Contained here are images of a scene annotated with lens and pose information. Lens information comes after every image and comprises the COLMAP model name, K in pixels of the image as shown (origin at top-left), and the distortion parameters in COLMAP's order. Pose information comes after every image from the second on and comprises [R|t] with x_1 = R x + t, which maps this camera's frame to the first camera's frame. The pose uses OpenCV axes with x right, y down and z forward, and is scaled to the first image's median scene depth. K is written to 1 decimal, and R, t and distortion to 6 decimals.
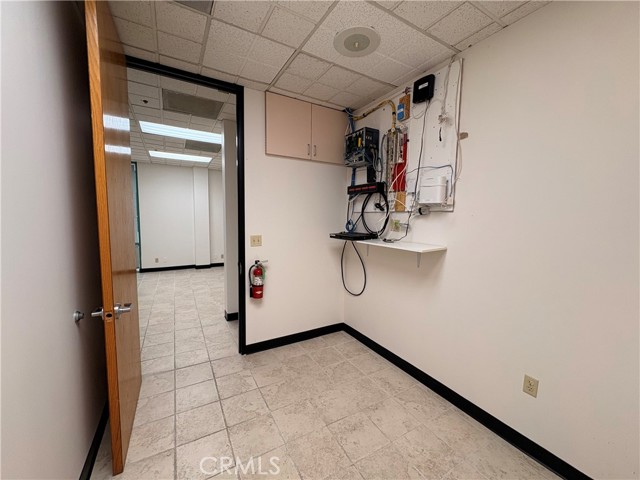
lens RADIAL K [[258.4, 0, 320.0], [0, 258.4, 240.0], [0, 0, 1]] dist [0.001015, 0.000076]
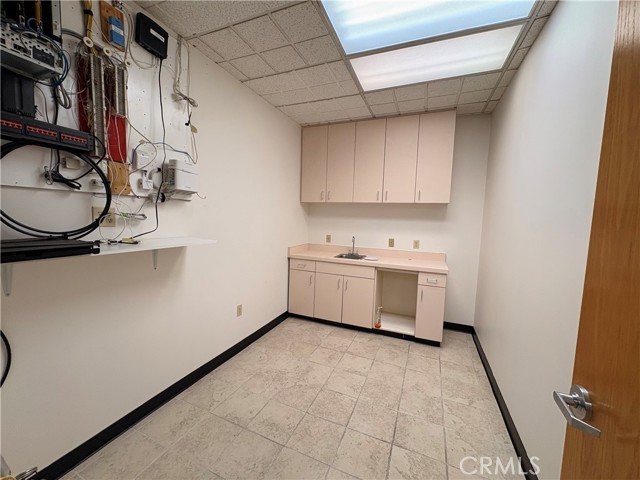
lens RADIAL K [[254.9, 0, 320.0], [0, 254.9, 240.0], [0, 0, 1]] dist [-0.001221, -0.000013]
pose [[-0.607042, -0.107716, 0.787335, -0.553994], [0.030255, 0.986920, 0.158348, -0.095225], [-0.794093, 0.119944, -0.595843, 1.123522]]
